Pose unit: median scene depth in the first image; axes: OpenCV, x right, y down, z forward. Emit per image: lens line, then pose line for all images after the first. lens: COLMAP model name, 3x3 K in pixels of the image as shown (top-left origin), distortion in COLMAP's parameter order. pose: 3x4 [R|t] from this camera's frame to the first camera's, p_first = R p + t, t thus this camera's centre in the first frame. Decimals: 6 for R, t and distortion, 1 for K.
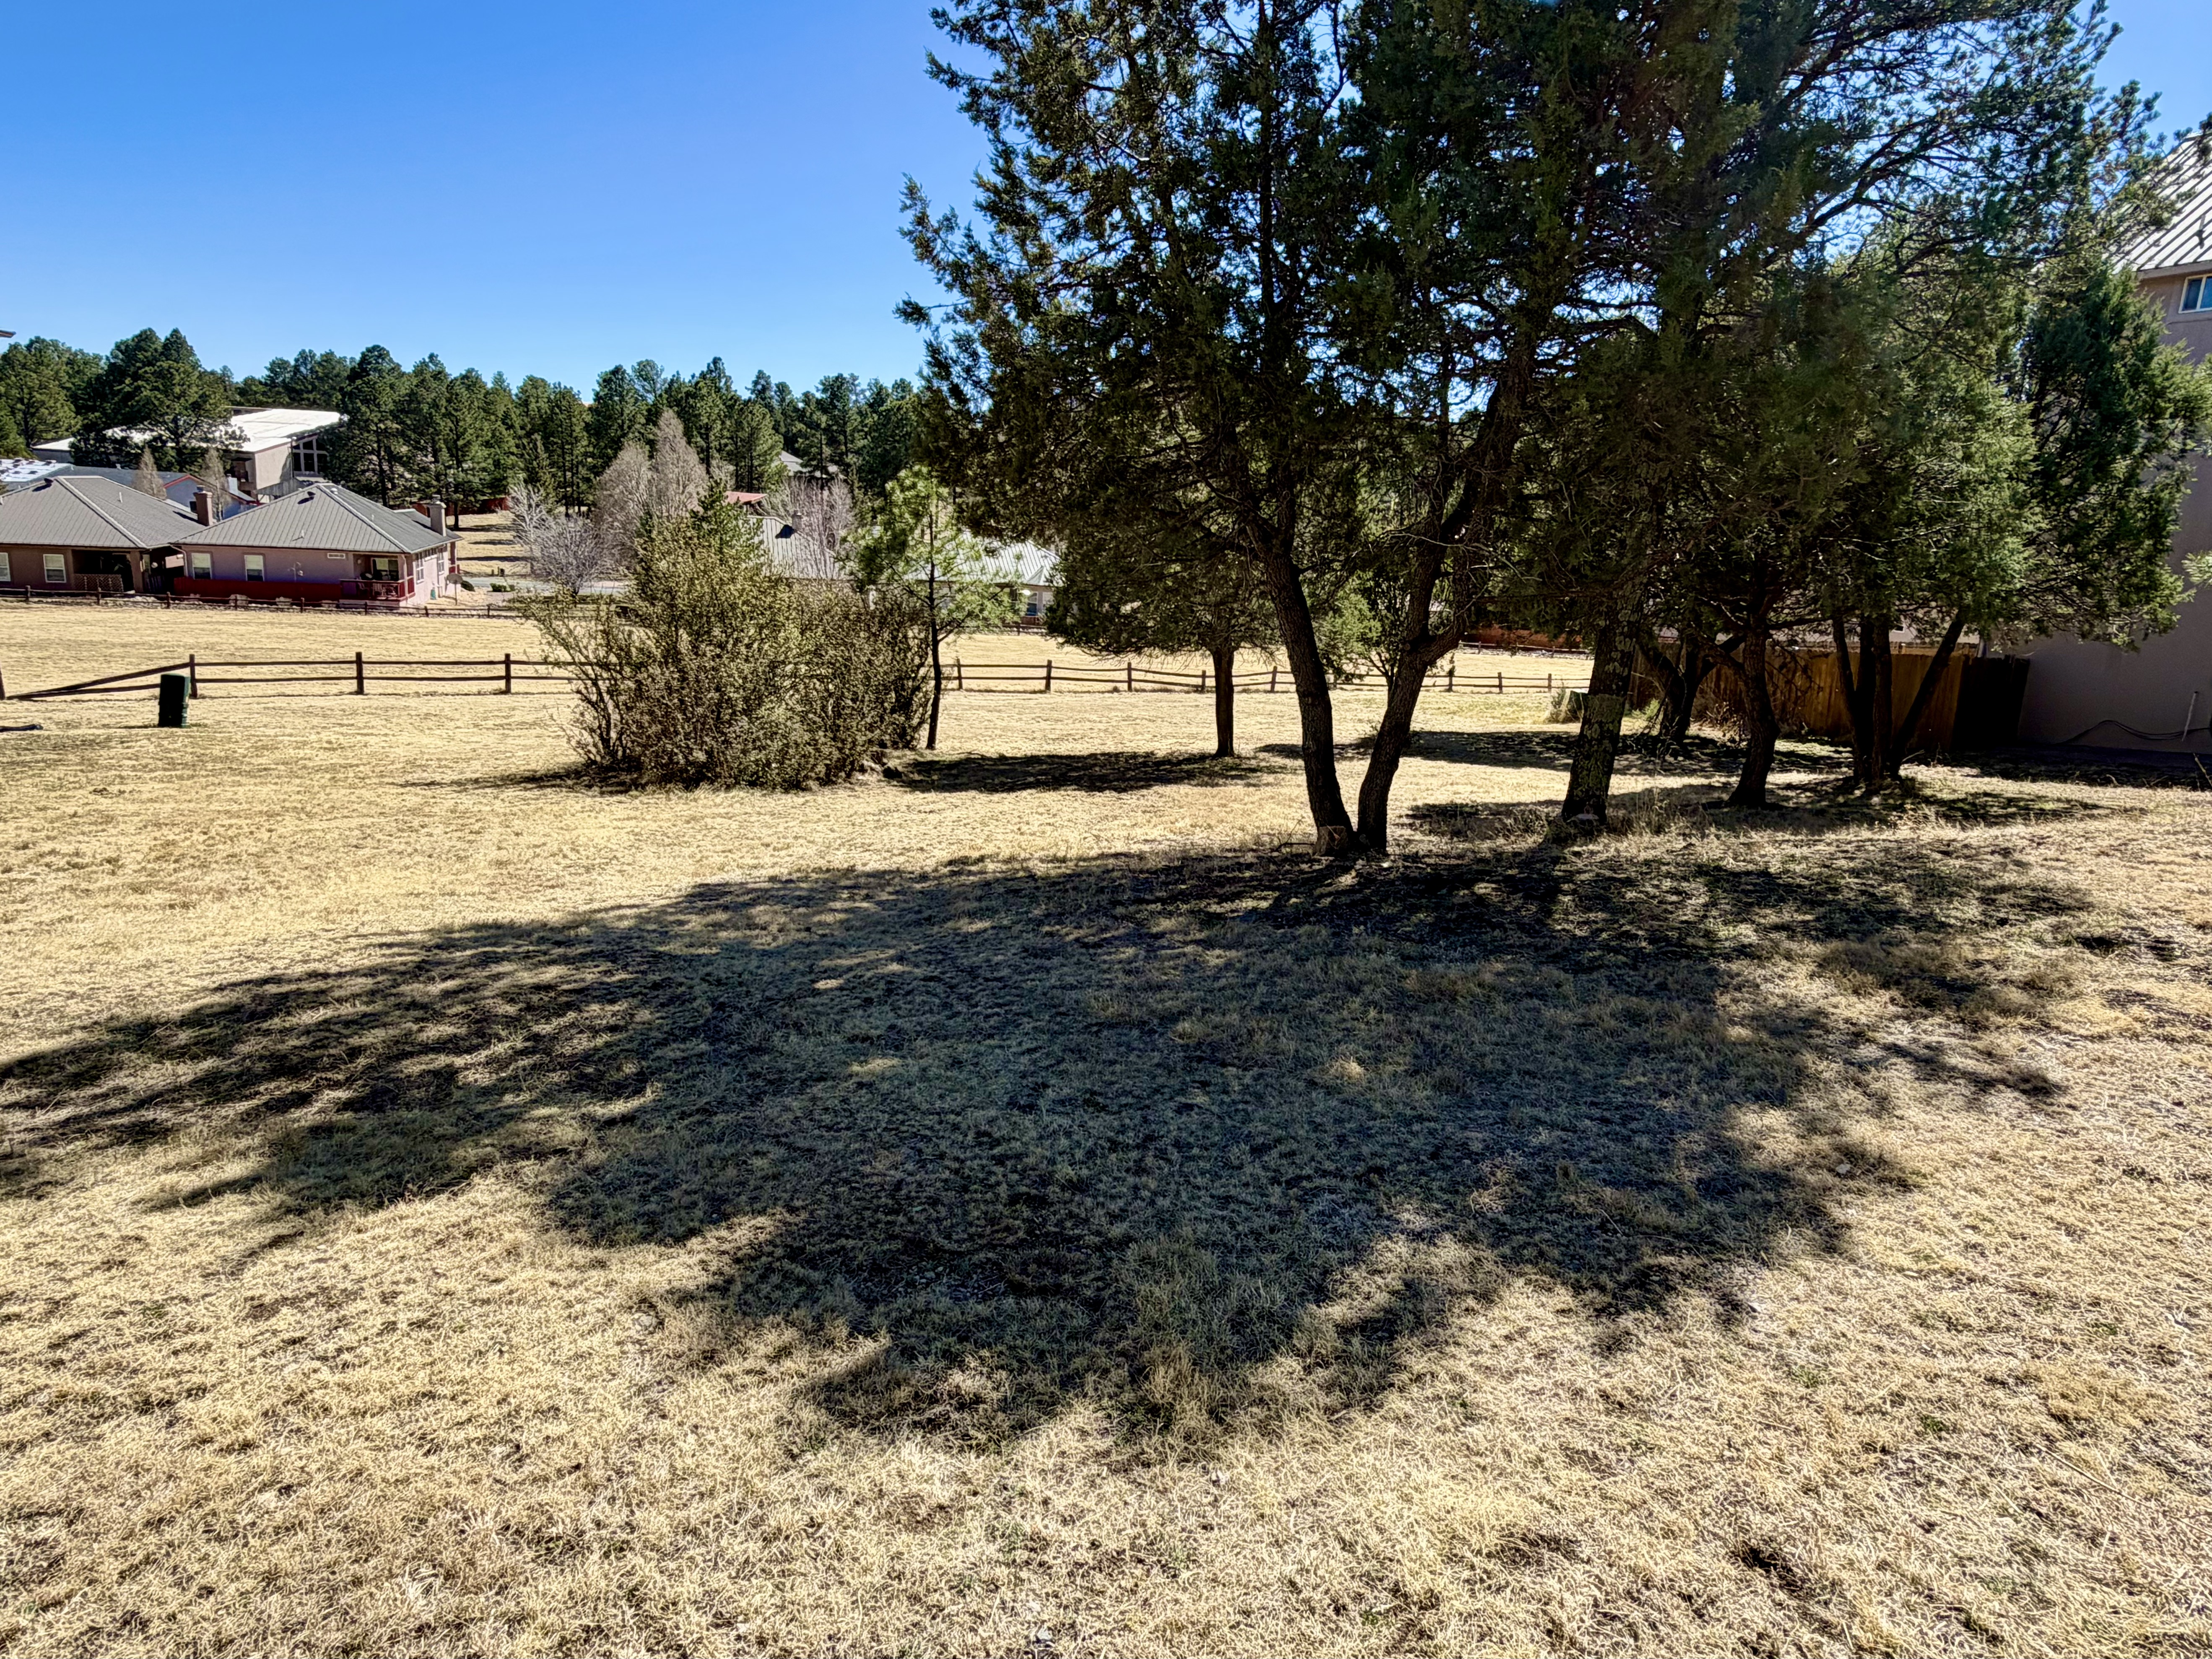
lens RADIAL K [[1286.4, 0, 1107.7], [0, 1286.4, 766.9], [0, 0, 1]] dist [0.000706, -0.000894]
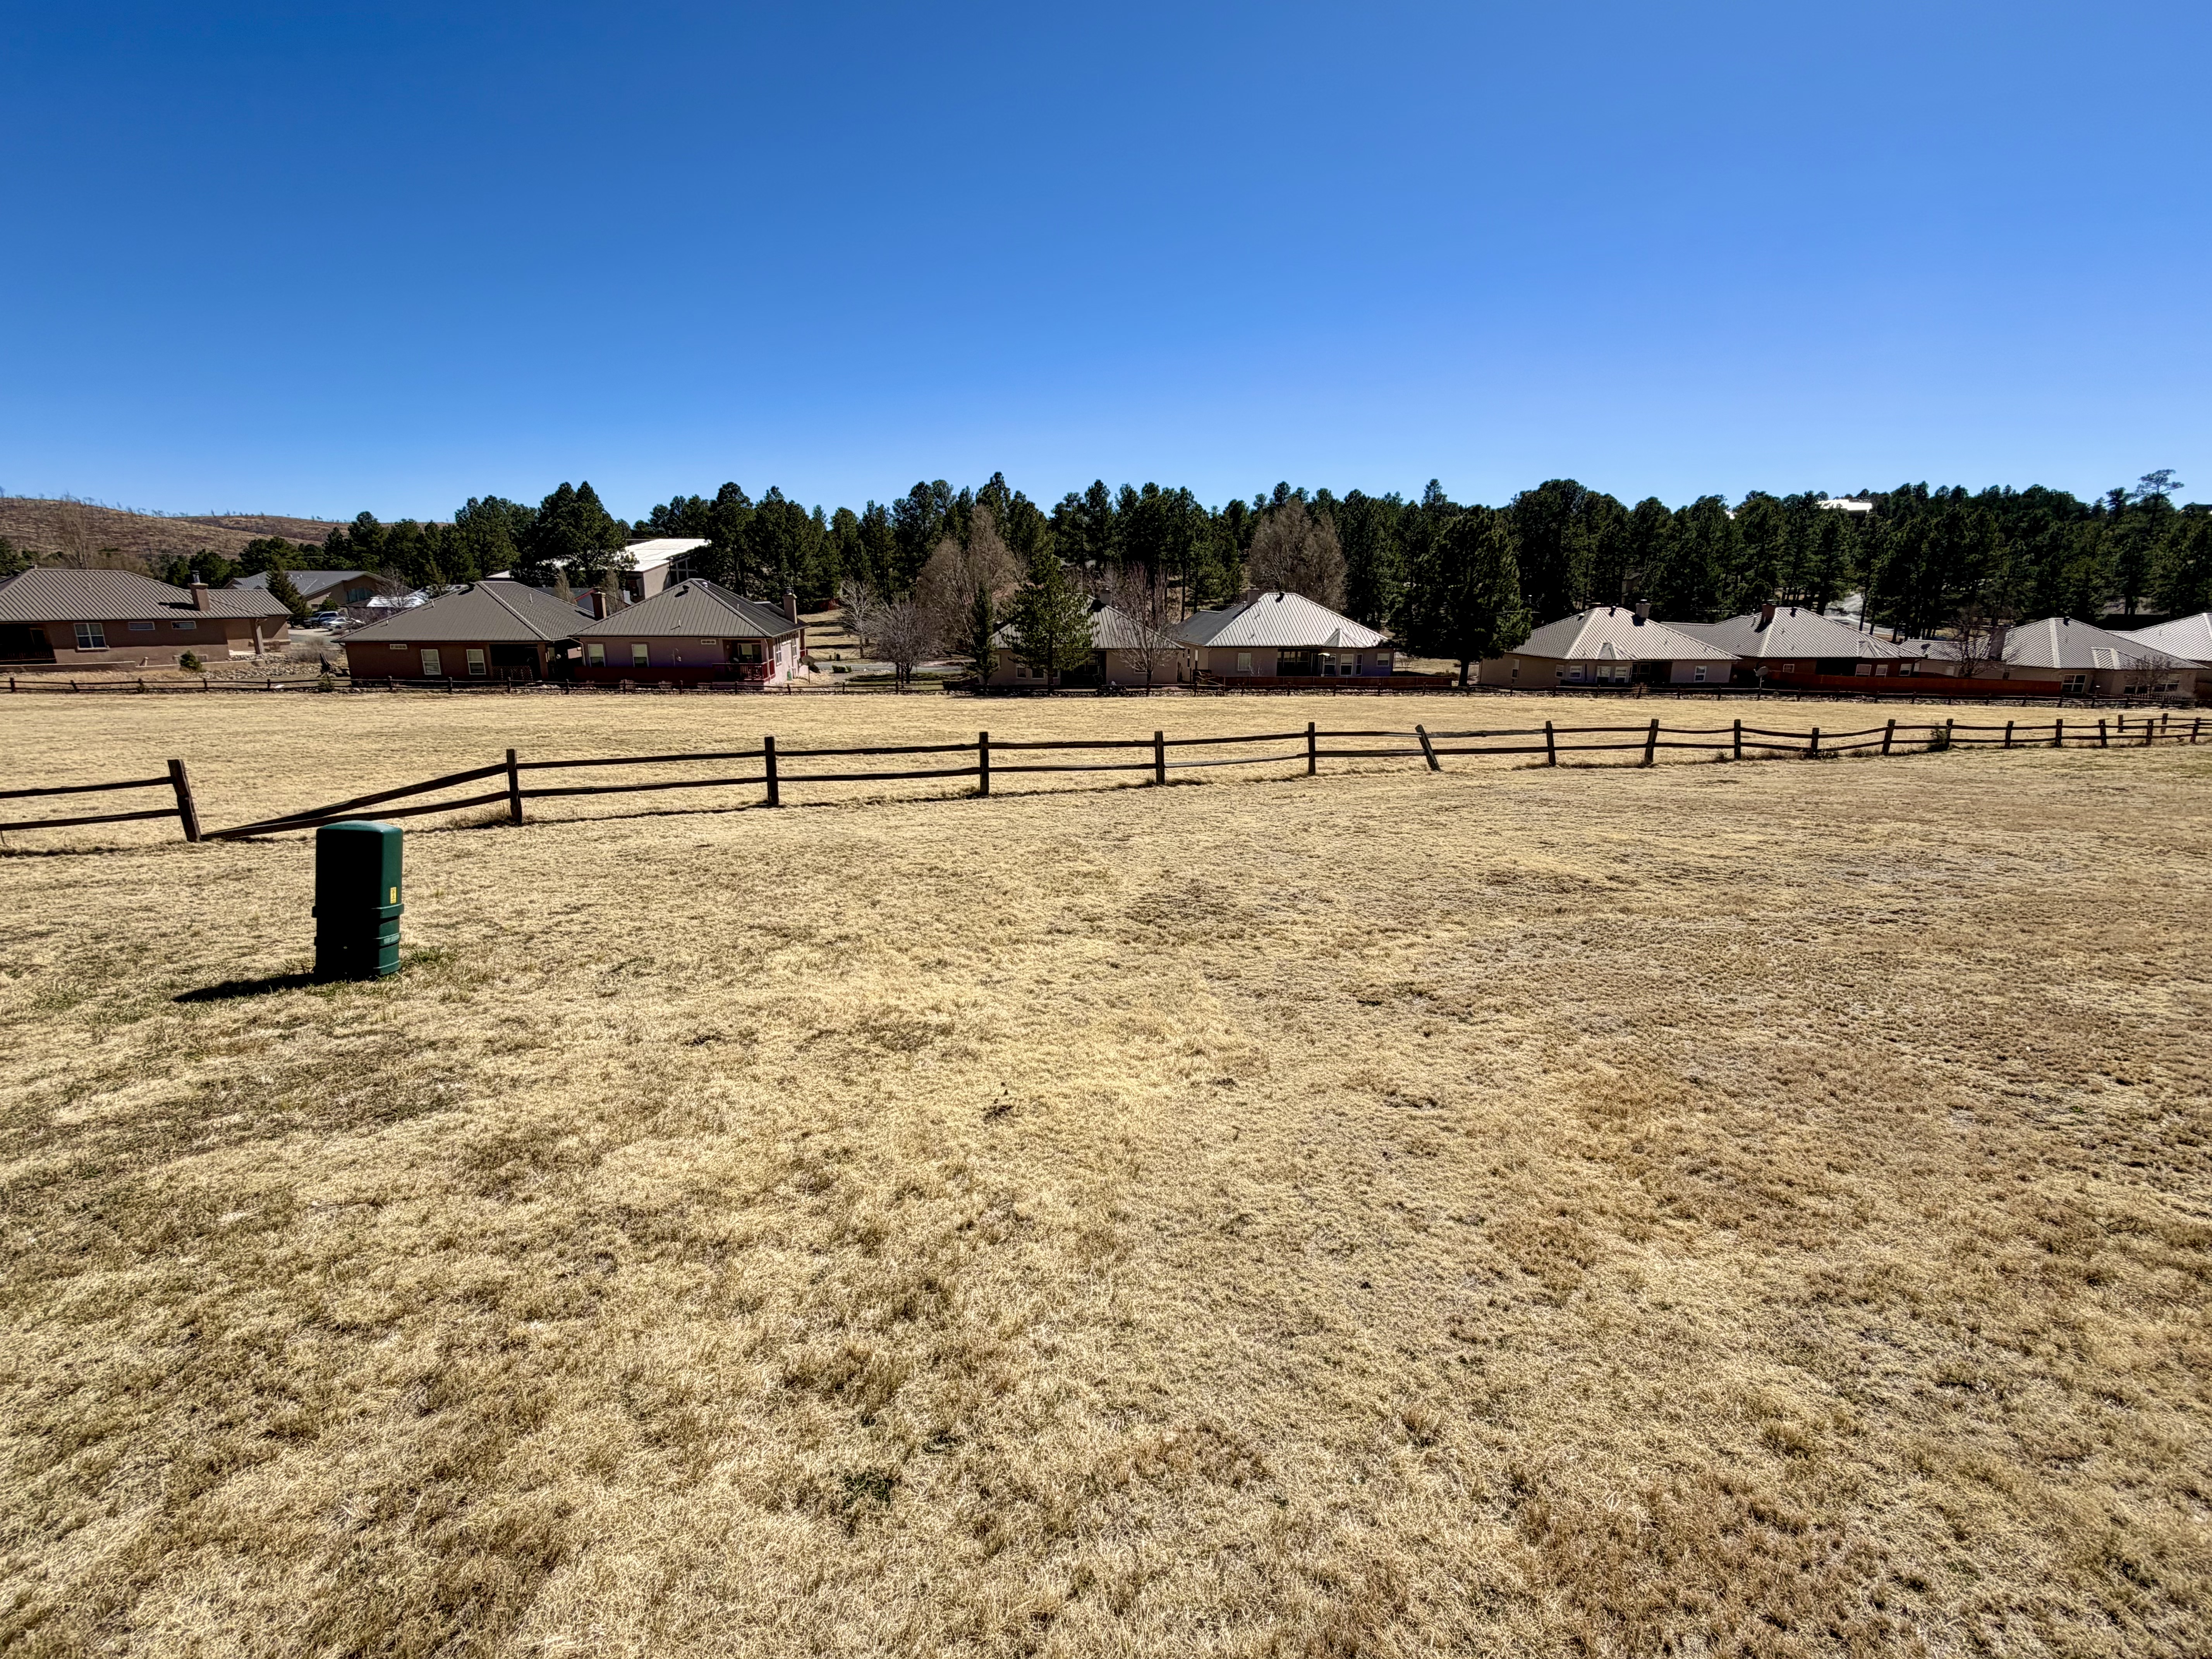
lens RADIAL K [[996.3, 0, 1108.8], [0, 996.3, 831.4], [0, 0, 1]] dist [-0.002152, 0.000040]
pose [[0.987800, -0.009591, -0.155434, -0.128357], [0.013819, 0.999563, 0.026142, -0.020034], [0.155115, -0.027971, 0.987500, 0.204311]]
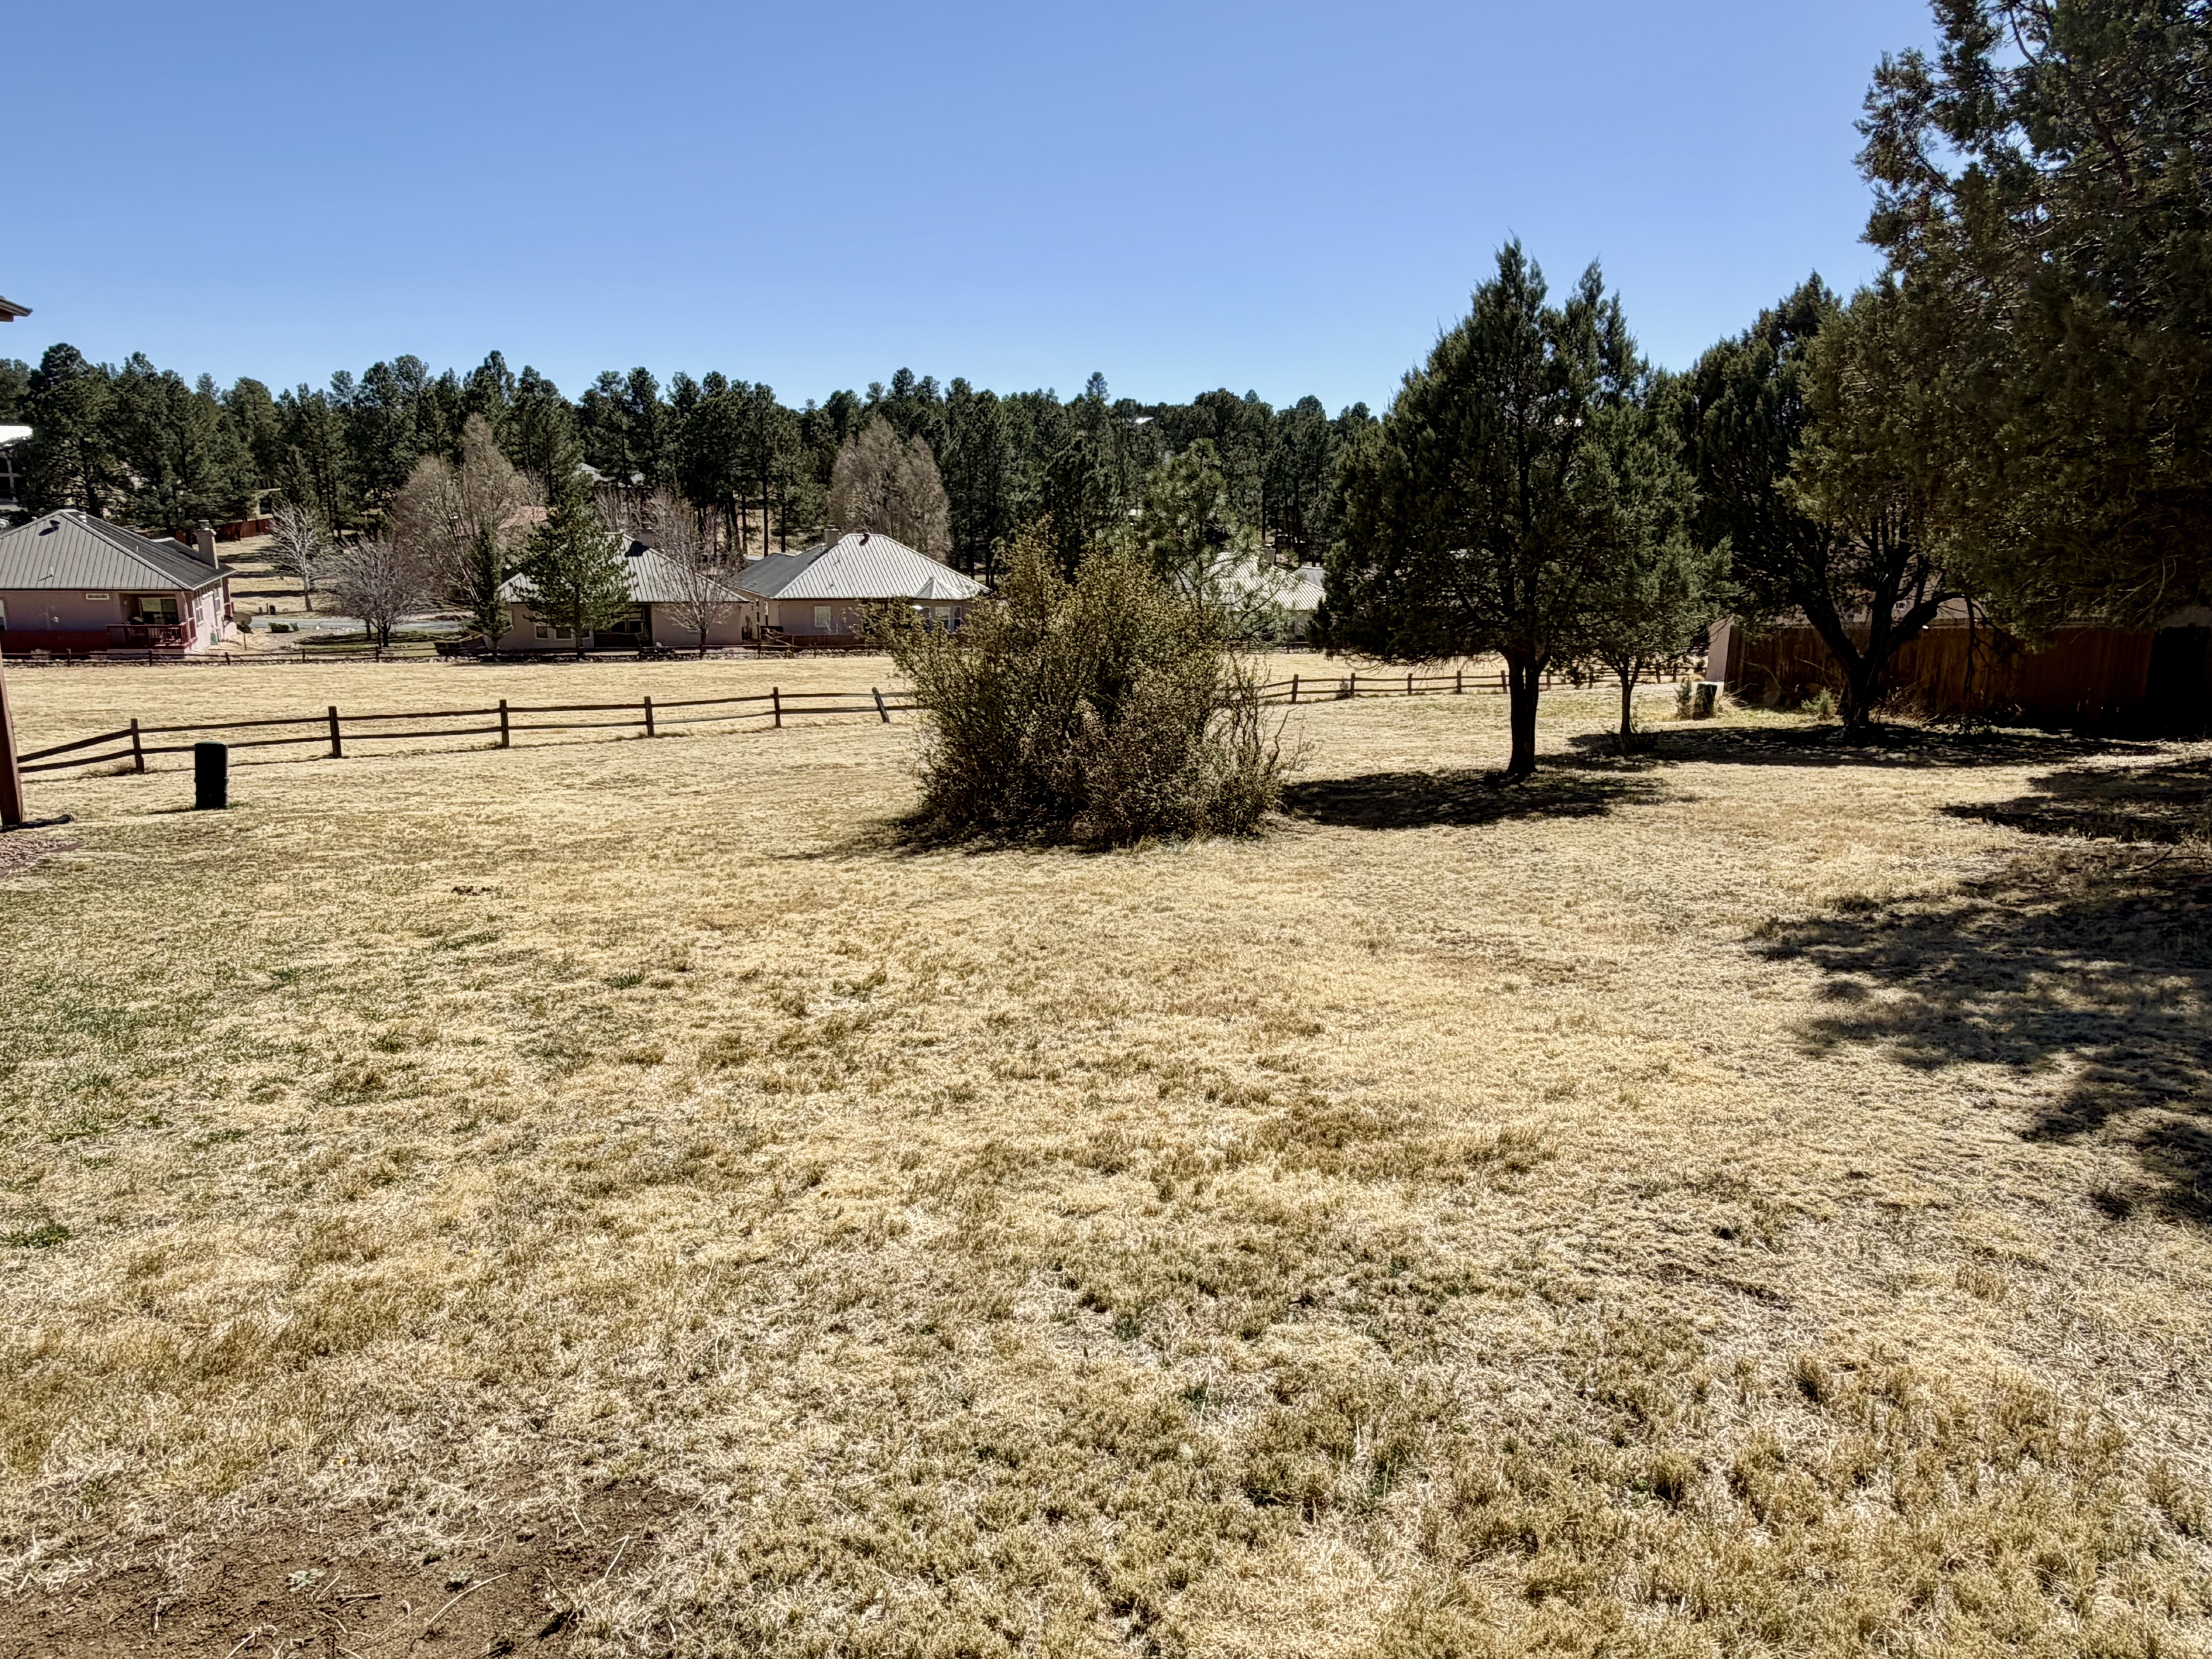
lens RADIAL K [[1401.8, 0, 1103.4], [0, 1401.8, 823.1], [0, 0, 1]] dist [0.001183, -0.000204]
pose [[0.990072, -0.059921, 0.127146, -0.077843], [0.057307, 0.998065, 0.024118, -0.003003], [-0.128346, -0.016592, 0.991591, 0.016940]]
